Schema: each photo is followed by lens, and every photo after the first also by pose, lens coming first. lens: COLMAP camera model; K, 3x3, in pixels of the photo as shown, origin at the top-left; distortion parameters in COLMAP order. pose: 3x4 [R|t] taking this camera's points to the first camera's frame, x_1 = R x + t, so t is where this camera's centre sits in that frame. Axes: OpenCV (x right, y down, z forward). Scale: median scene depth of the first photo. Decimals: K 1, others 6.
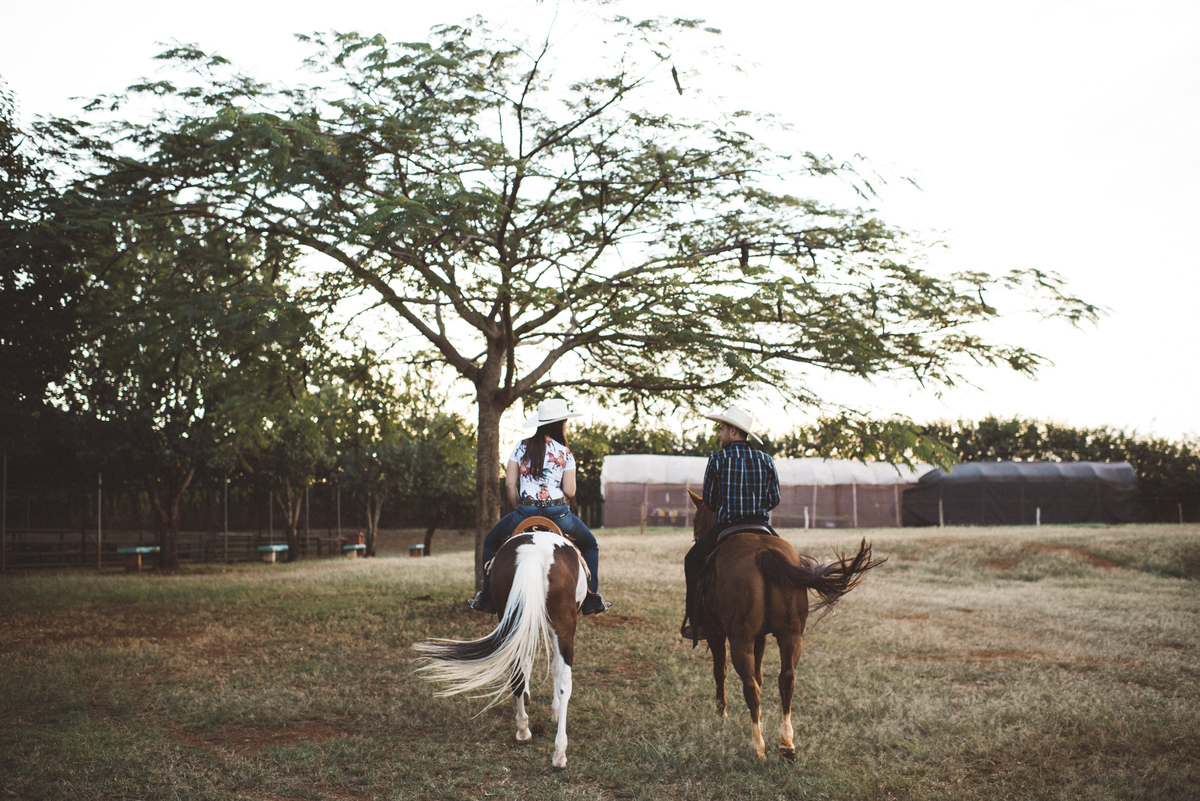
lens RADIAL K [[1262.6, 0, 600.0], [0, 1262.6, 400.5], [0, 0, 1]] dist [-0.085152, 0.021213]
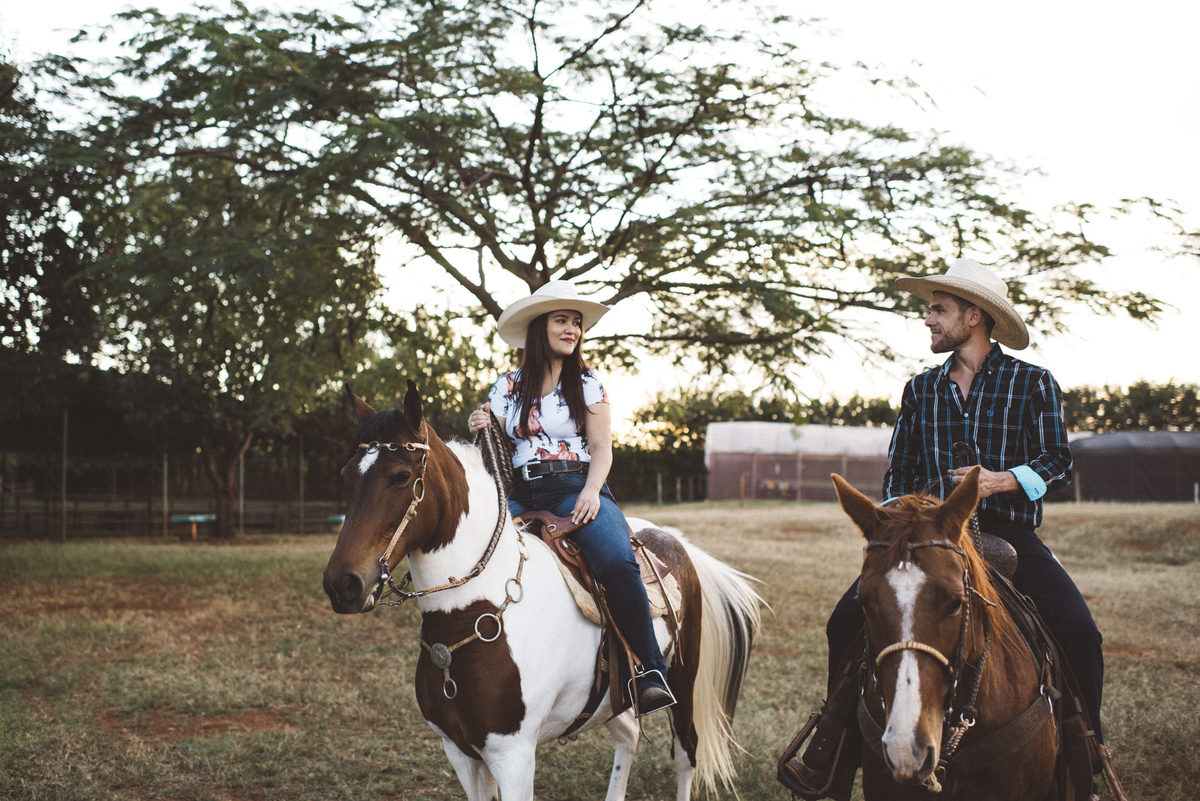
lens RADIAL K [[1331.8, 0, 541.9], [0, 1331.8, 366.5], [0, 0, 1]] dist [-0.076590, 0.018224]
pose [[0.991085, -0.002752, -0.133202, 0.046083], [0.002729, 0.999996, -0.000355, 0.007349], [0.133203, -0.000012, 0.991089, 0.049201]]
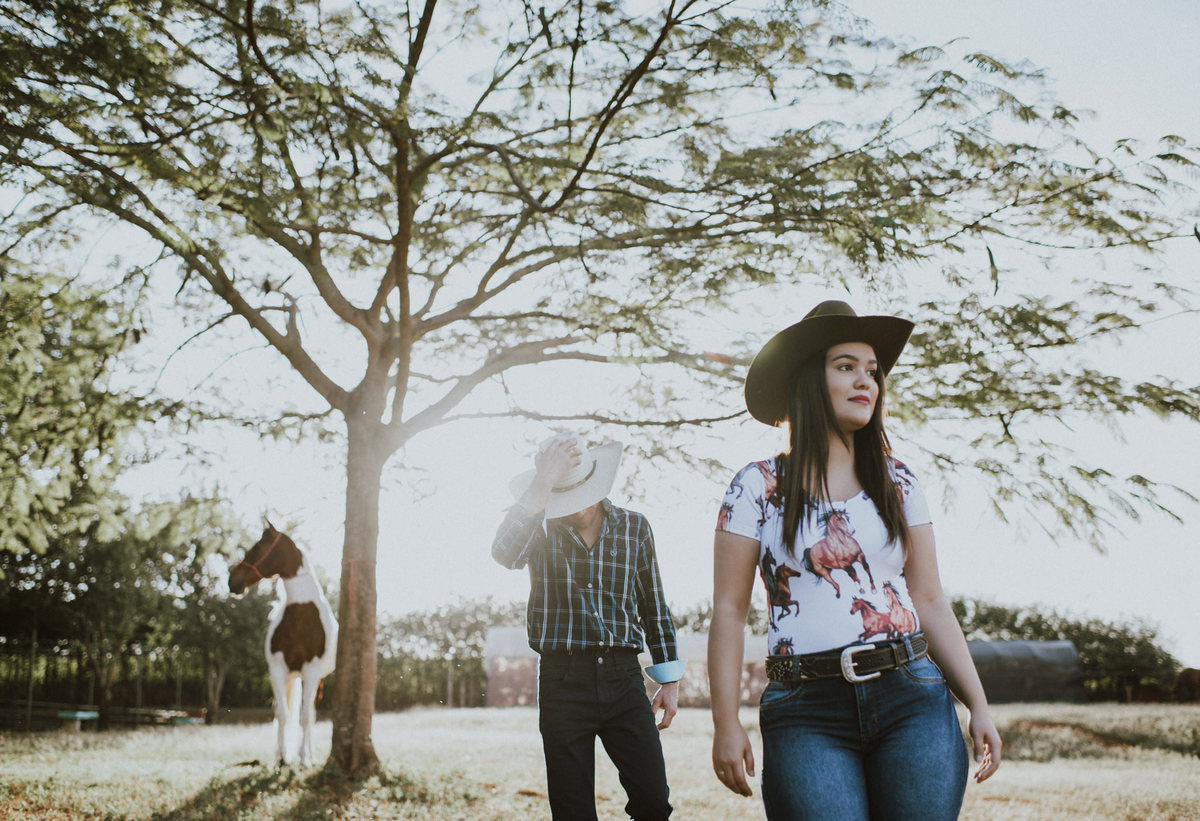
lens RADIAL K [[1280.9, 0, 600.0], [0, 1280.9, 410.5], [0, 0, 1]] dist [-0.069448, 0.009738]
pose [[0.995219, 0.032114, 0.092234, -0.029900], [-0.018858, 0.989808, -0.141154, 0.071258], [-0.095827, 0.138740, 0.985682, 0.347665]]
